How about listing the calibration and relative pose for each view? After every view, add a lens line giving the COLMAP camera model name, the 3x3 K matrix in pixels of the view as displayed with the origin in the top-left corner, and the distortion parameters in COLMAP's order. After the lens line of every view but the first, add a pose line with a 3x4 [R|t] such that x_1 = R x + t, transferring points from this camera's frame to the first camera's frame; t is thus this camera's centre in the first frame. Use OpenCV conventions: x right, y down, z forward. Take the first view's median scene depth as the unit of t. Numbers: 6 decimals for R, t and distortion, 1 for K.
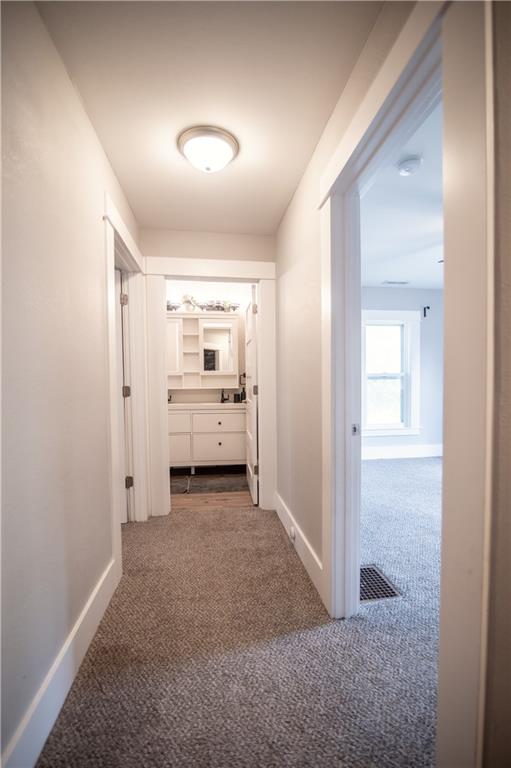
lens RADIAL K [[351.9, 0, 256.1], [0, 351.9, 387.7], [0, 0, 1]] dist [-0.019667, 0.001305]
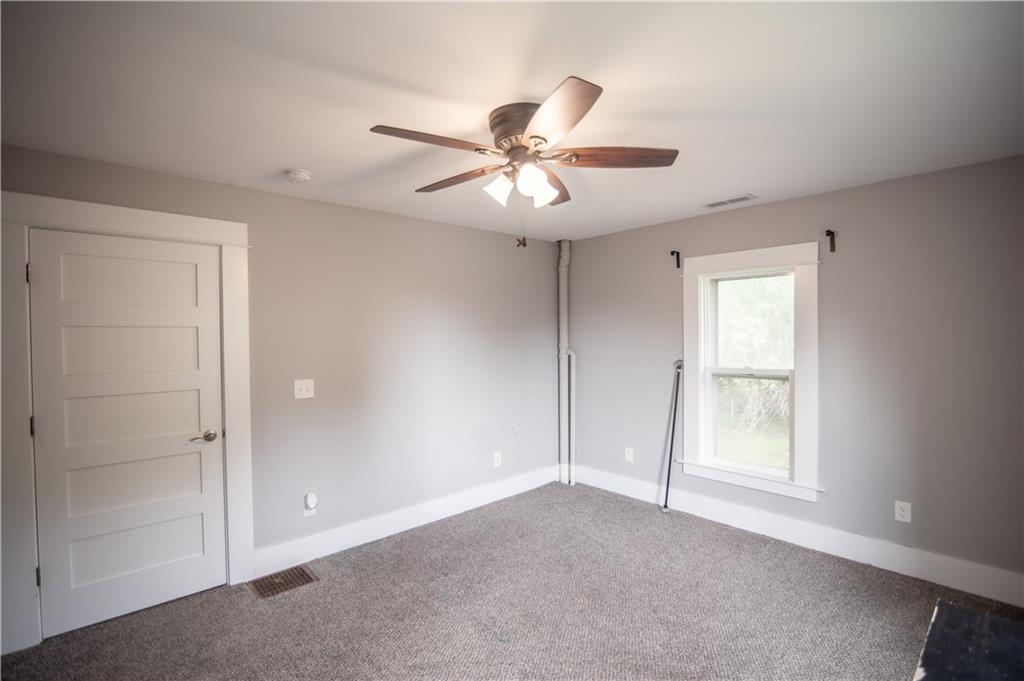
lens RADIAL K [[469.3, 0, 511.1], [0, 469.3, 342.6], [0, 0, 1]] dist [-0.019667, 0.001305]
pose [[0.567525, 0.016646, -0.823188, 0.820706], [-0.022863, 0.999729, 0.004453, -0.082839], [0.823039, 0.016293, 0.567752, 0.335060]]
